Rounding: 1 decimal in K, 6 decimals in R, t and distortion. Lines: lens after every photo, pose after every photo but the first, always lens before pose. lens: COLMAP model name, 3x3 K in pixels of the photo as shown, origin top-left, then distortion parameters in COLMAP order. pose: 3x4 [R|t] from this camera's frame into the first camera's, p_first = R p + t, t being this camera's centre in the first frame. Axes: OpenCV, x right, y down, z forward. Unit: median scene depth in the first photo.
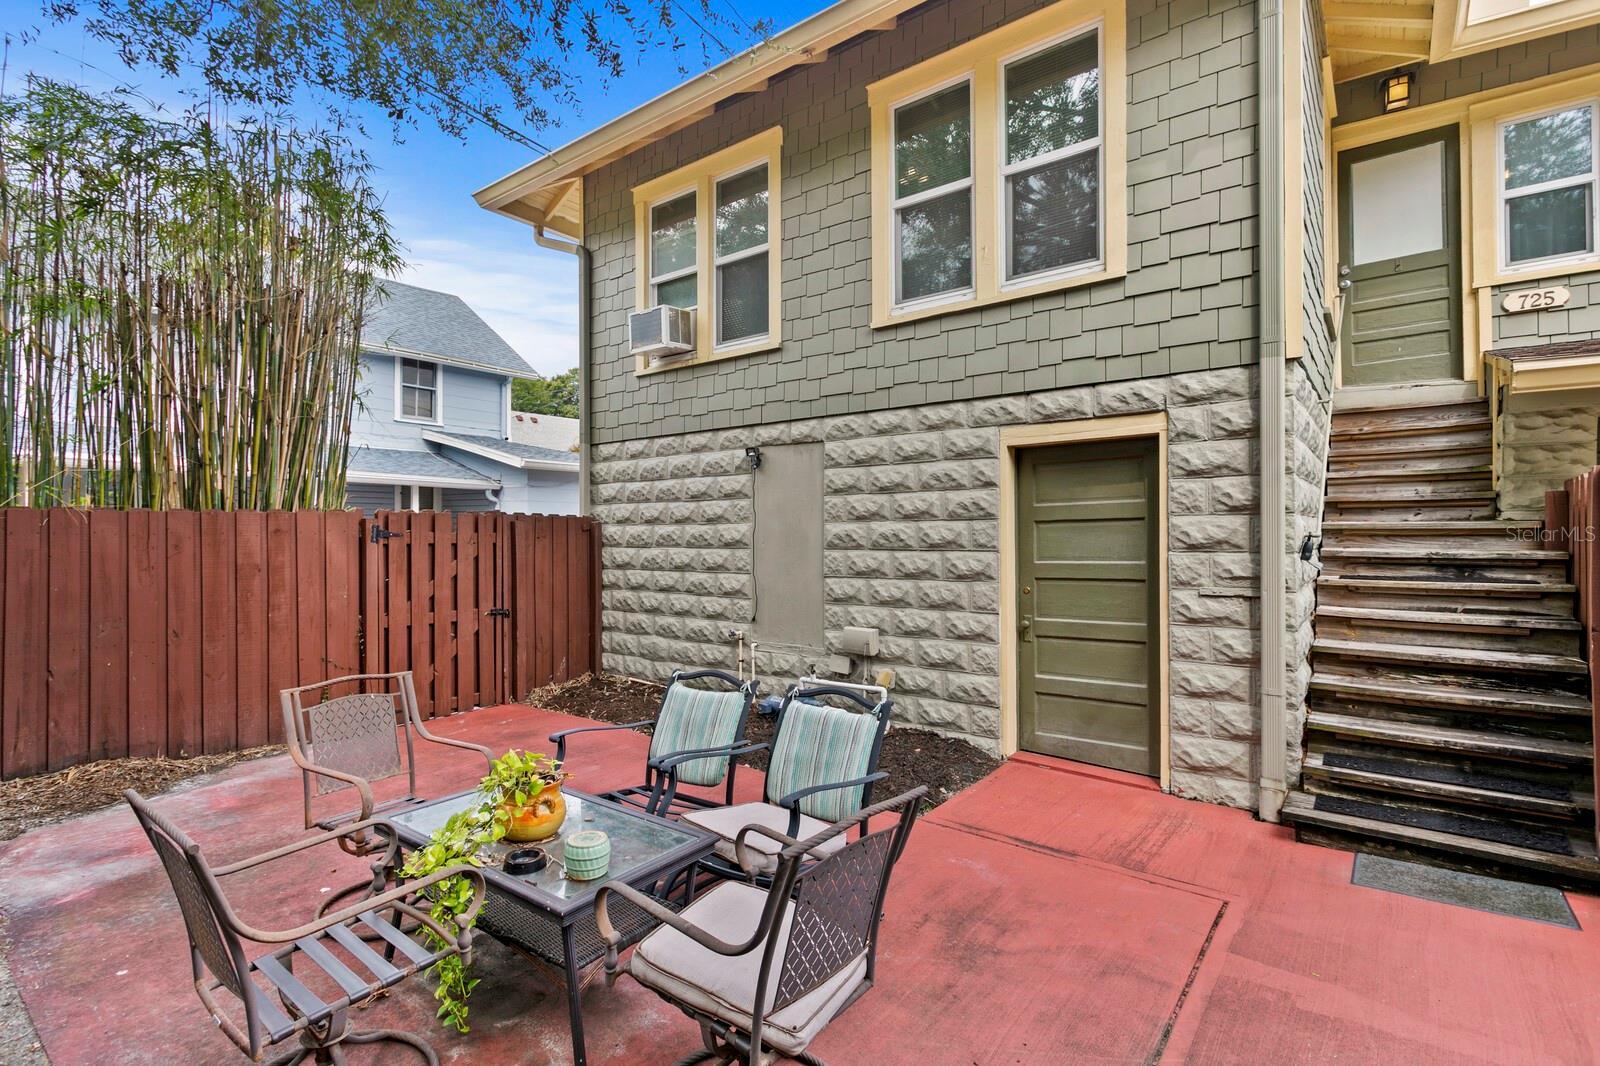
lens RADIAL K [[771.7, 0, 790.9], [0, 771.7, 524.7], [0, 0, 1]] dist [0.007485, 0.001112]
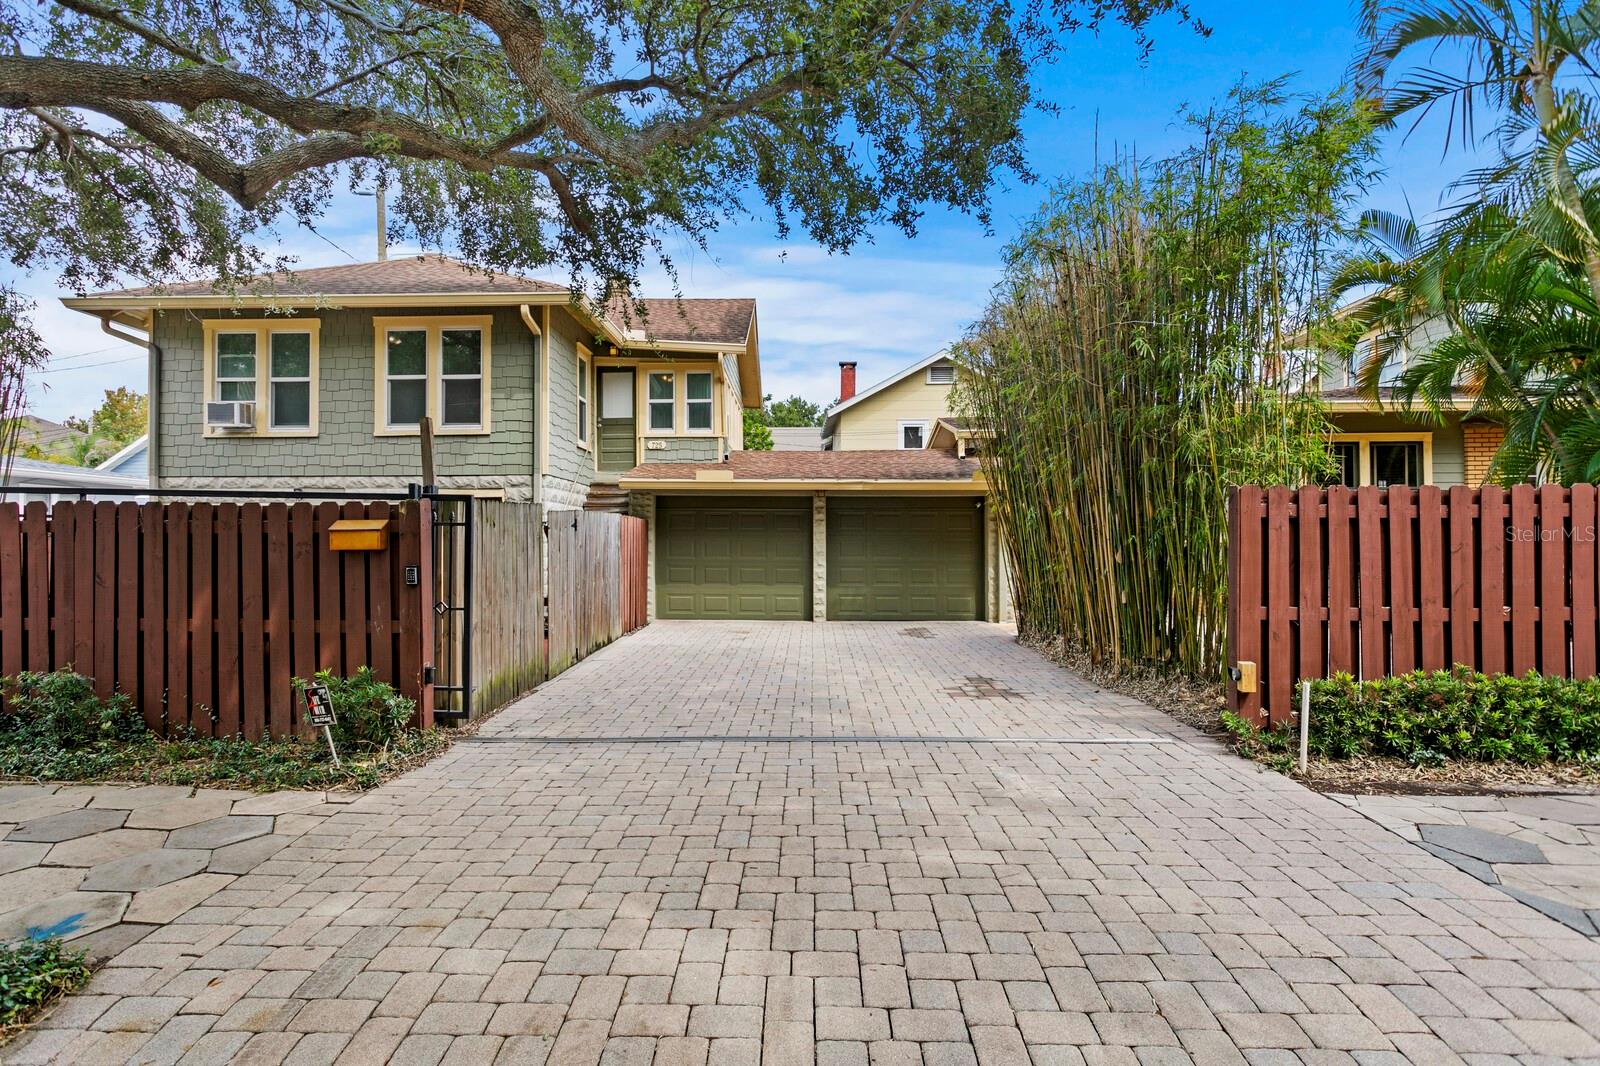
lens RADIAL K [[907.2, 0, 793.0], [0, 907.2, 526.3], [0, 0, 1]] dist [-0.007044, -0.000095]
pose [[0.812668, 0.009491, 0.582649, -0.378009], [-0.006108, 0.999951, -0.007770, -0.002946], [-0.582694, 0.002756, 0.812687, -1.546260]]
